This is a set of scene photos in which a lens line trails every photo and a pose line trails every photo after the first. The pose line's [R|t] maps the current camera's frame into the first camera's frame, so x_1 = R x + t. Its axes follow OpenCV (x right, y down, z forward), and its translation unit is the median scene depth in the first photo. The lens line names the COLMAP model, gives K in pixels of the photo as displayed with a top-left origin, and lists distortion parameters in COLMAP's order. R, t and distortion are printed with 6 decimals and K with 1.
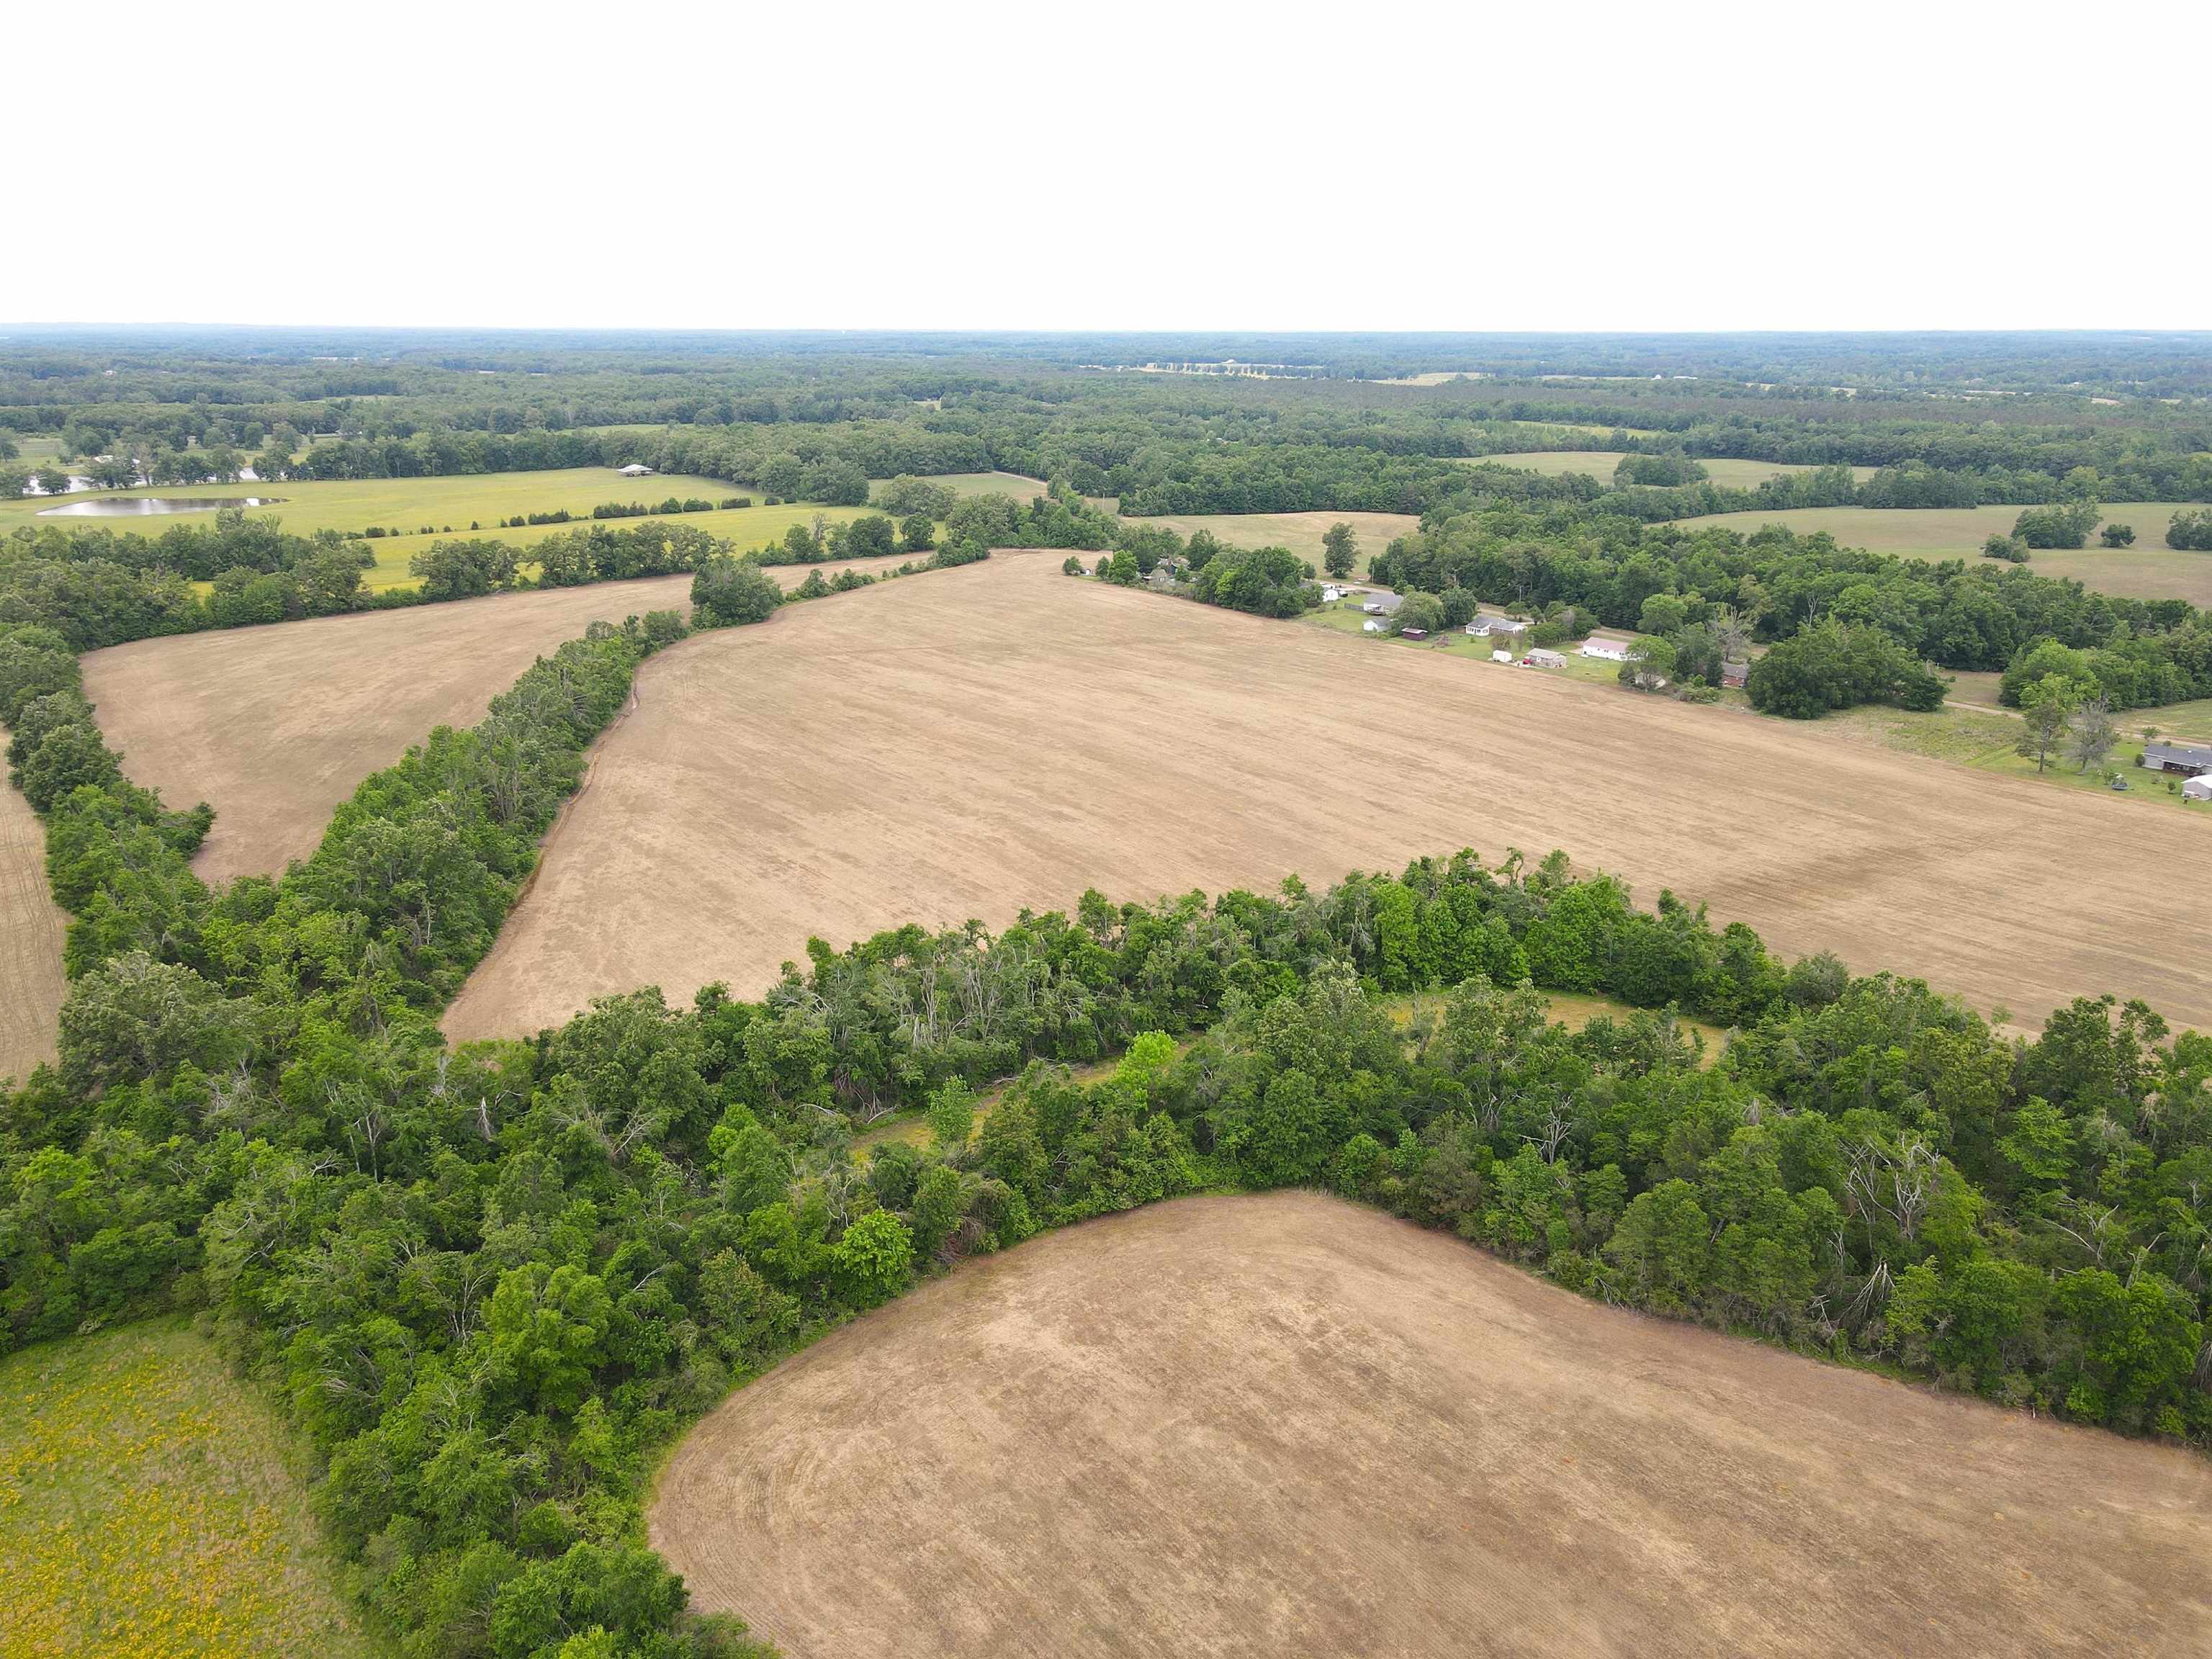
lens RADIAL K [[1615.4, 0, 1114.9], [0, 1615.4, 826.0], [0, 0, 1]] dist [0.015574, 0.001573]
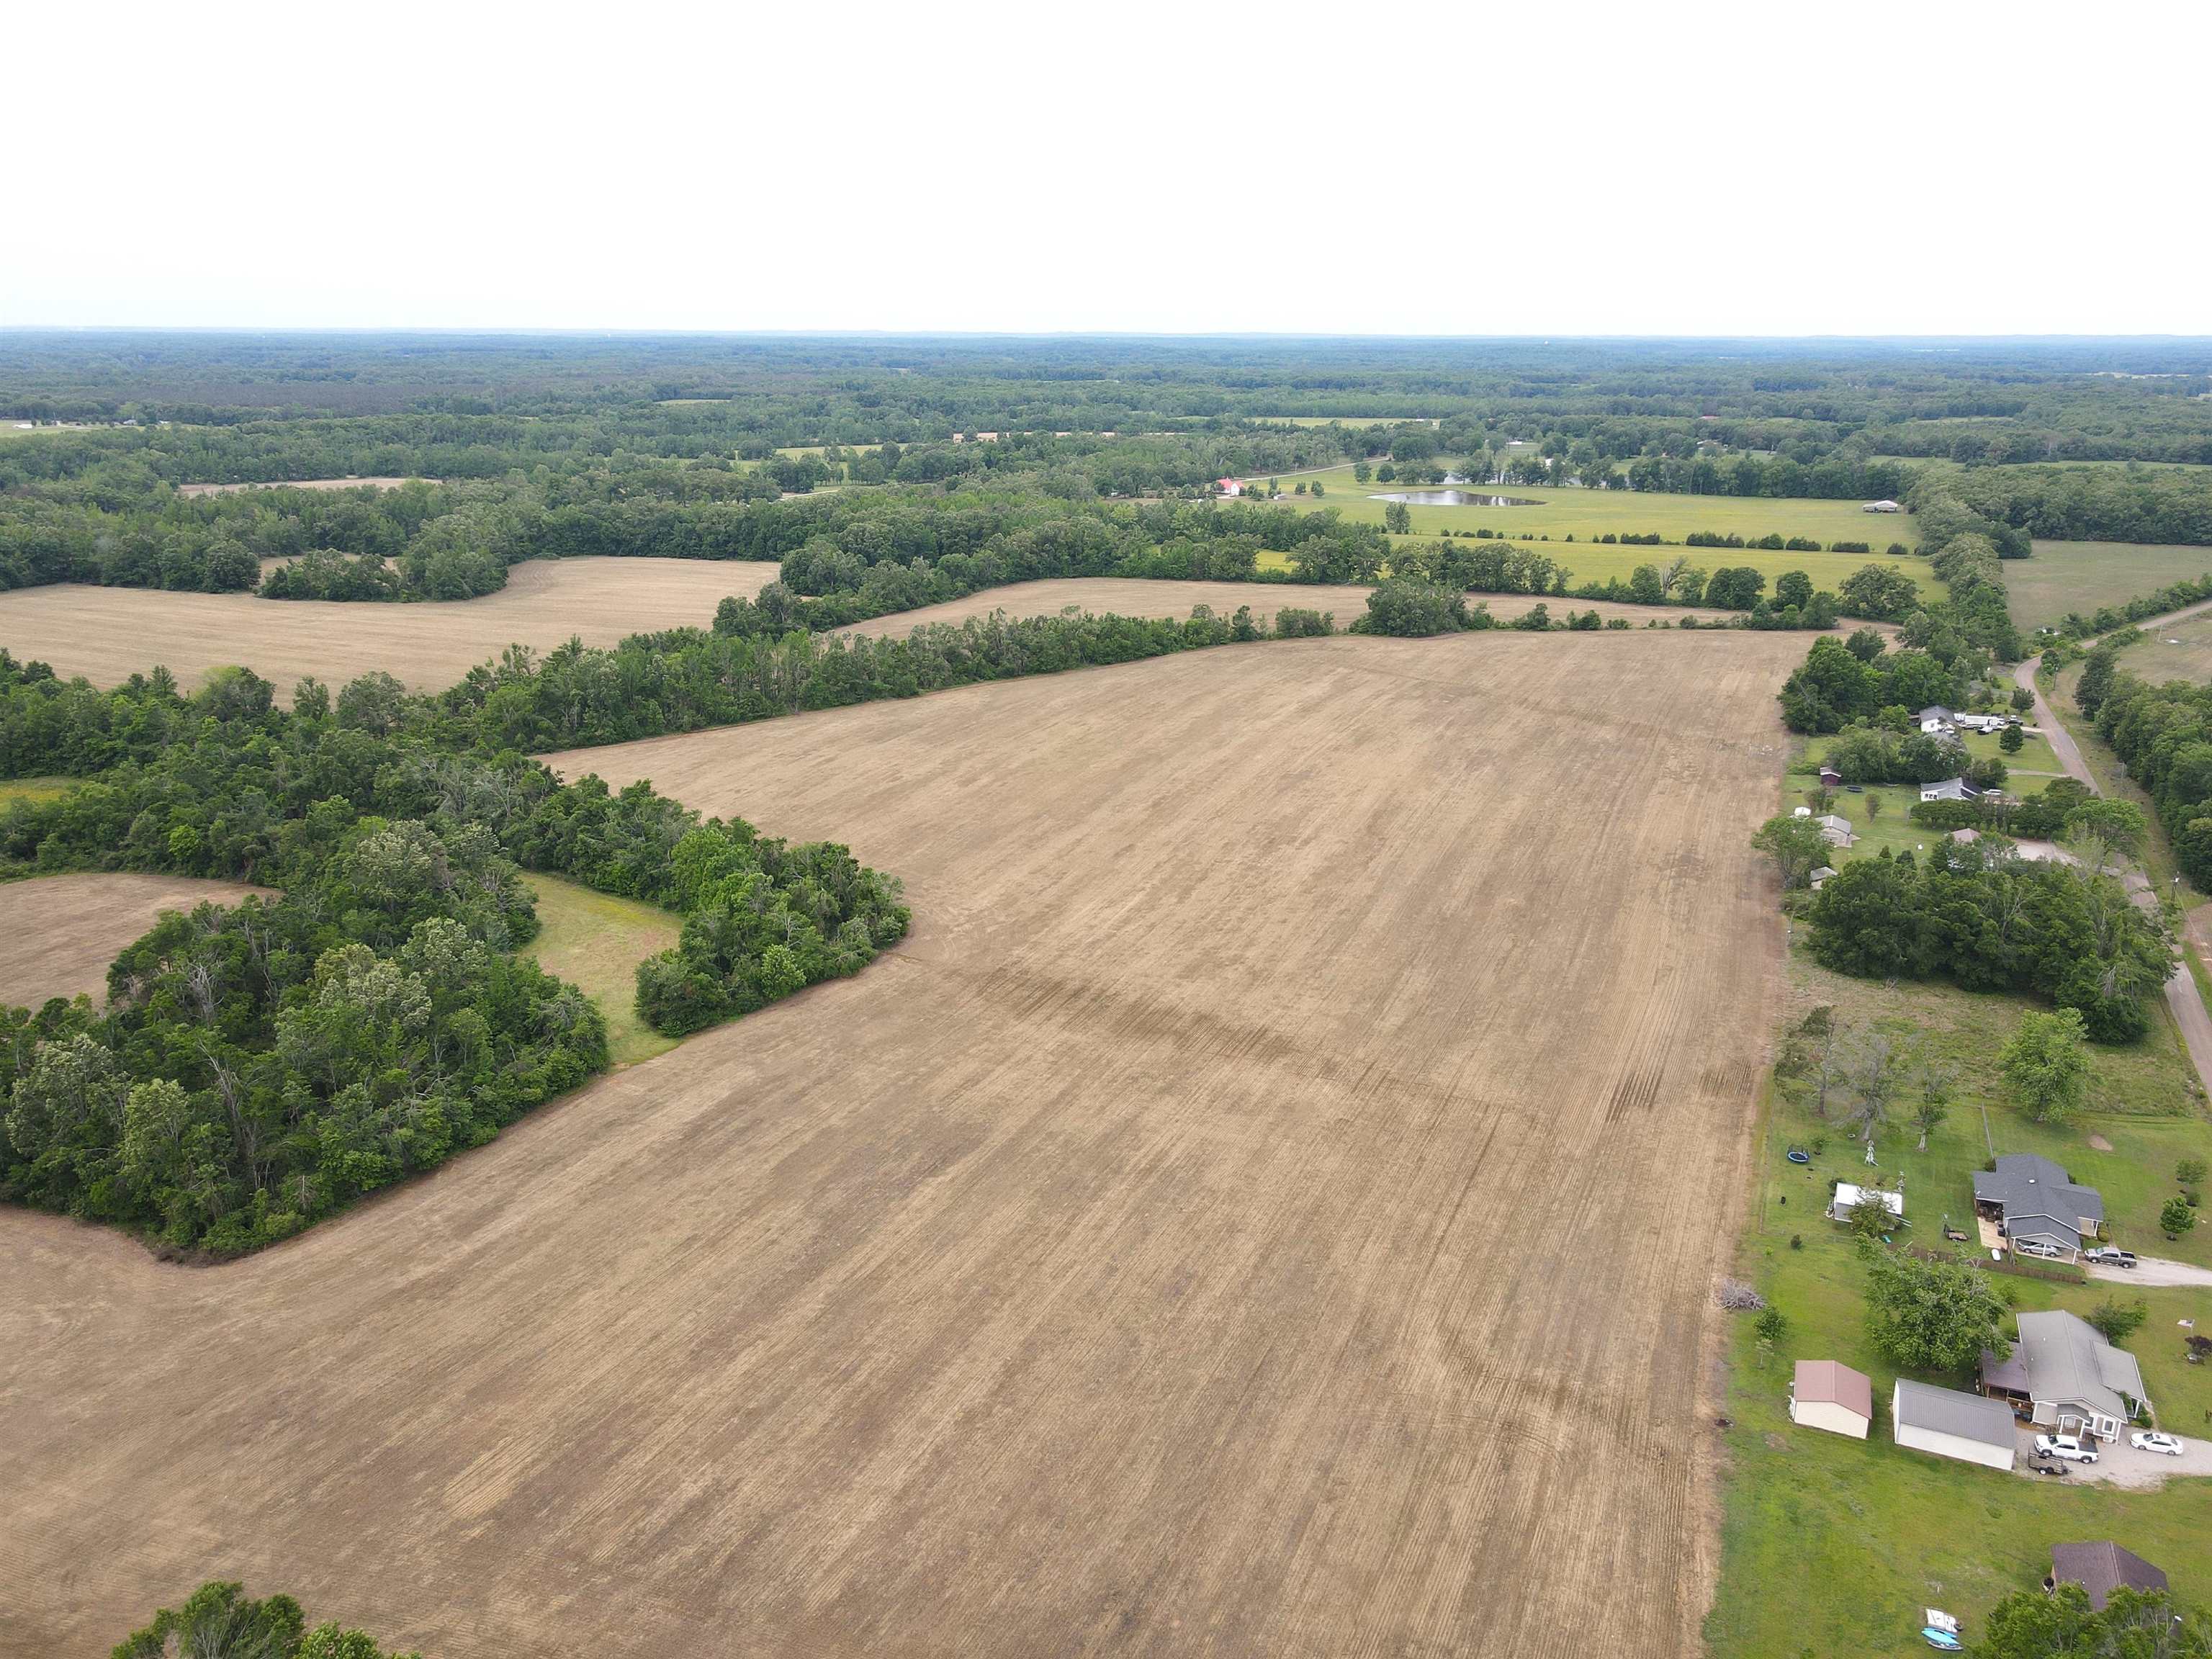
lens RADIAL K [[1611.5, 0, 1114.1], [0, 1611.5, 830.8], [0, 0, 1]] dist [0.001862, 0.038344]
pose [[0.480057, 0.260974, -0.837519, 0.609583], [-0.263152, 0.953596, 0.146308, -0.103592], [0.836837, 0.150158, 0.526456, 0.263367]]
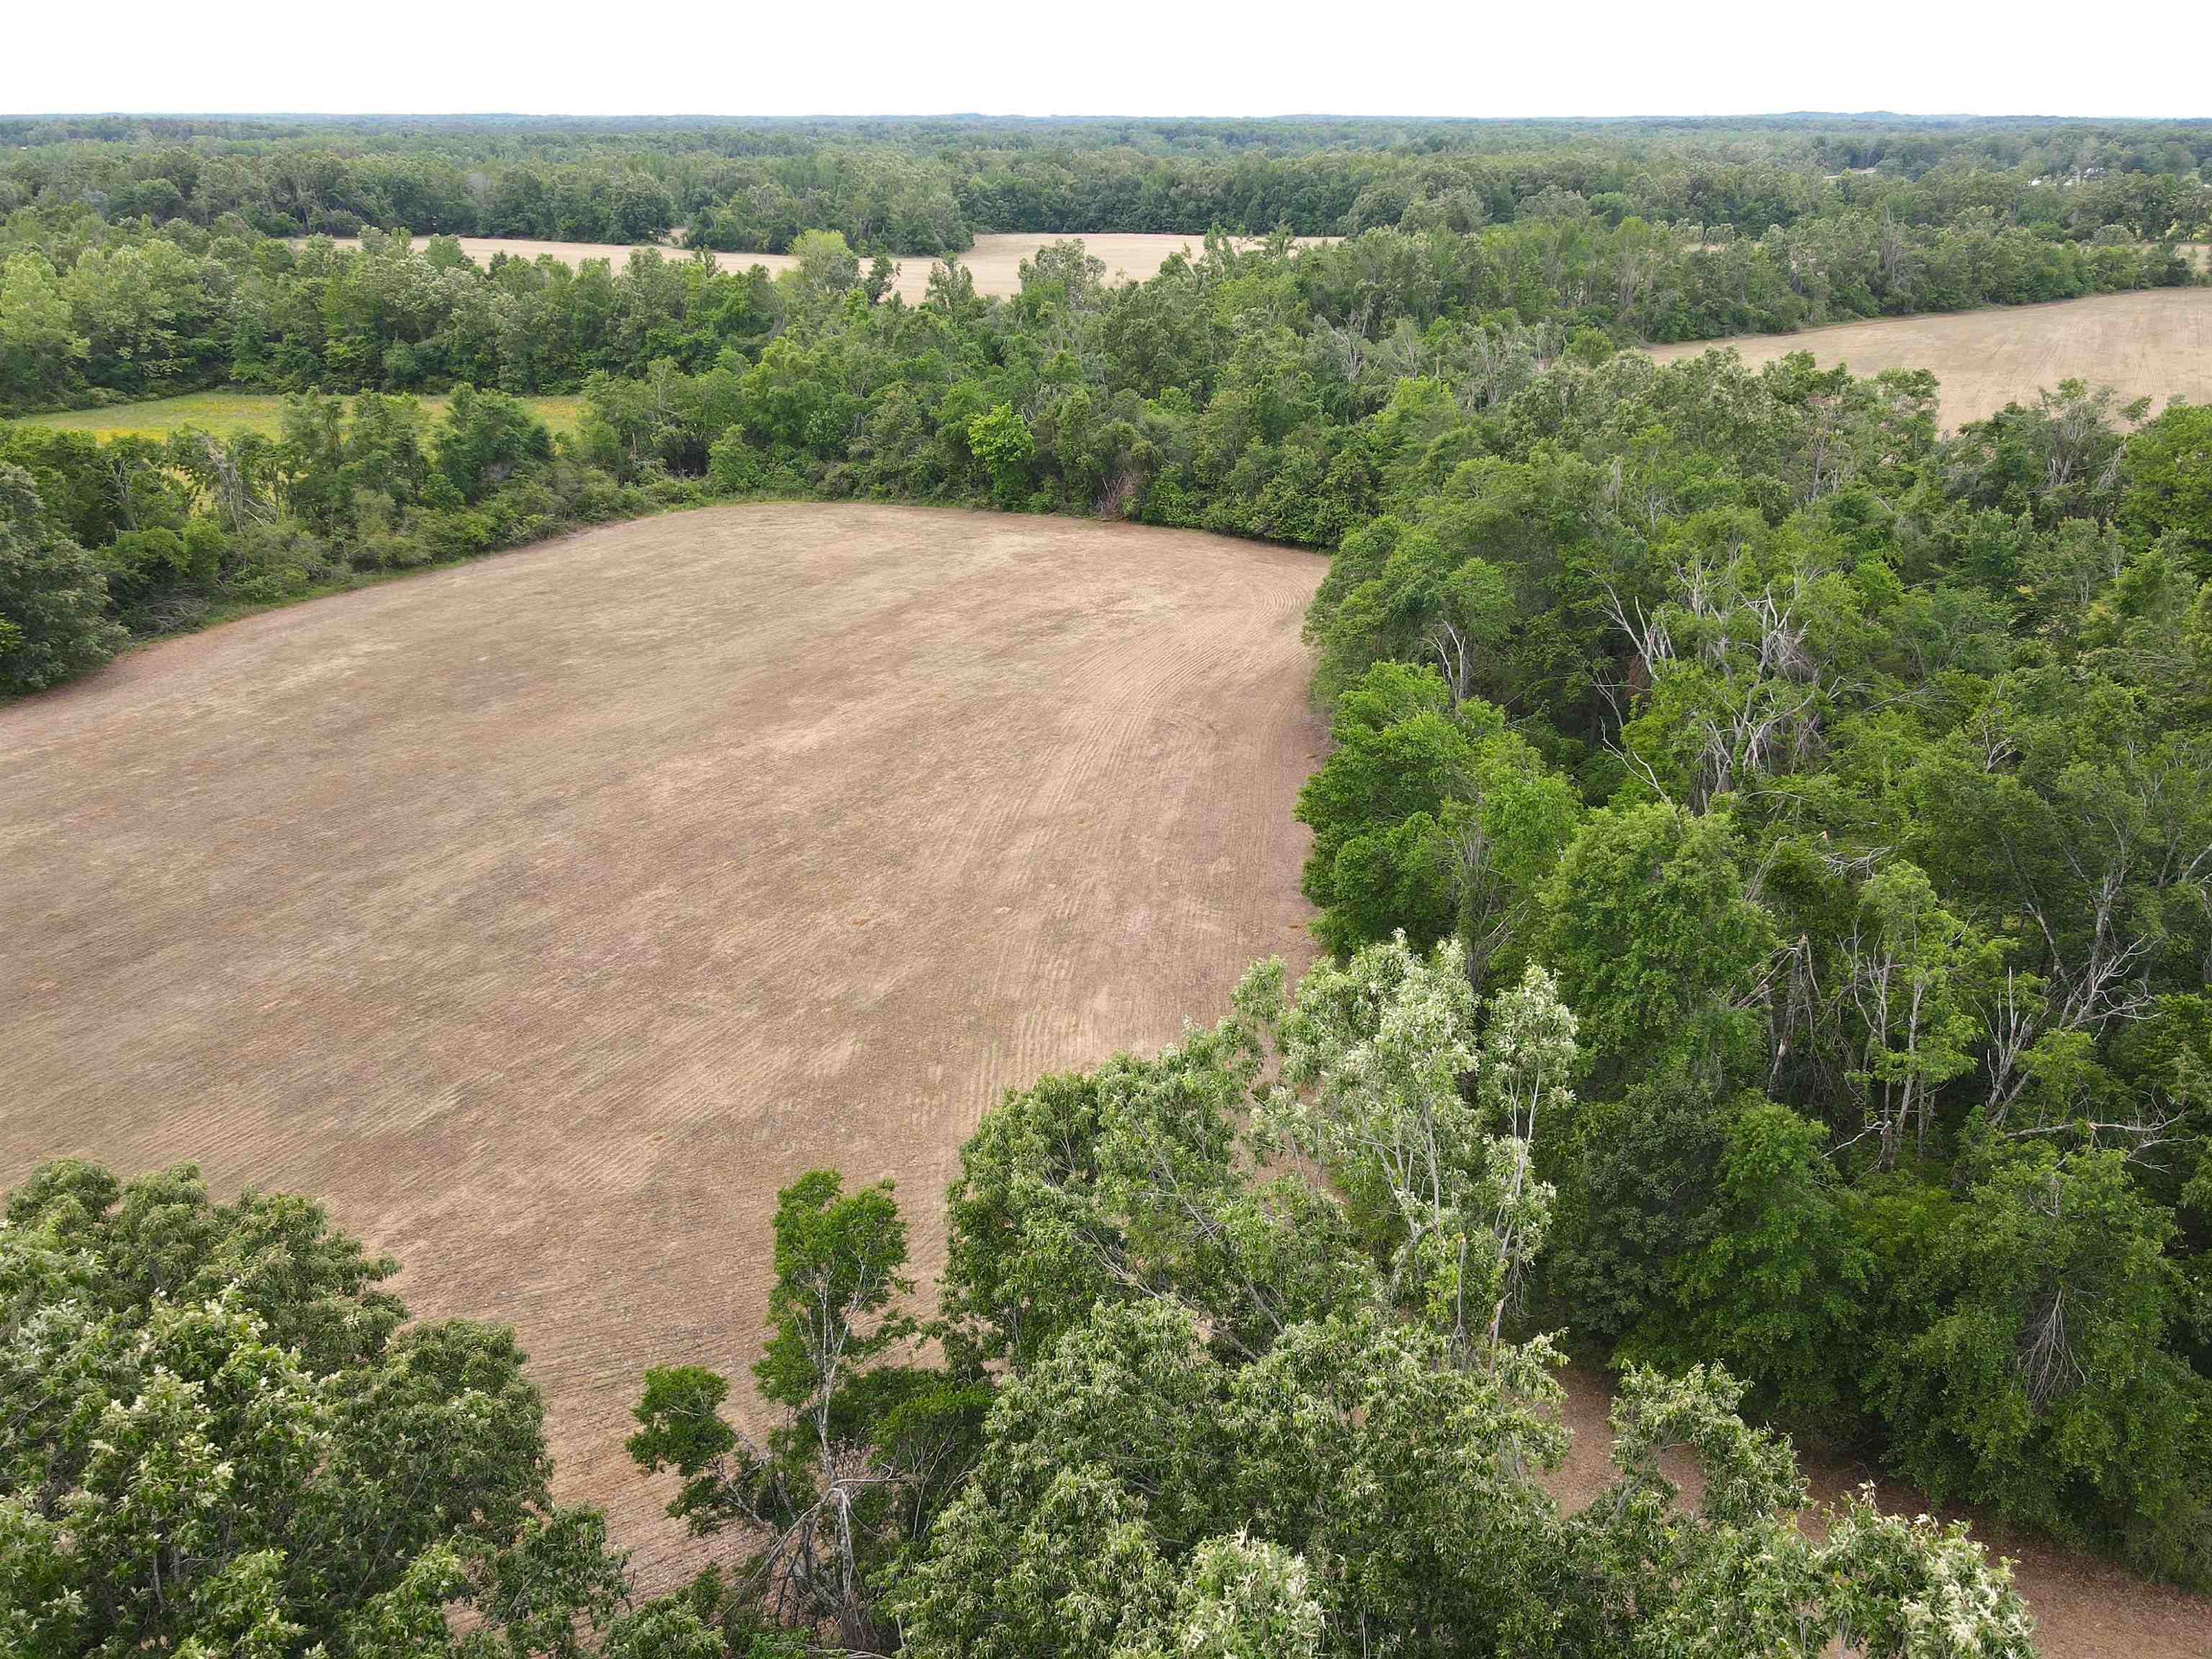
lens RADIAL K [[1615.4, 0, 1114.9], [0, 1615.4, 826.0], [0, 0, 1]] dist [0.015574, 0.001573]
pose [[0.383073, 0.368096, -0.847207, 0.246834], [-0.273691, 0.921217, 0.276500, 0.052763], [0.882240, 0.125953, 0.453638, 0.181995]]
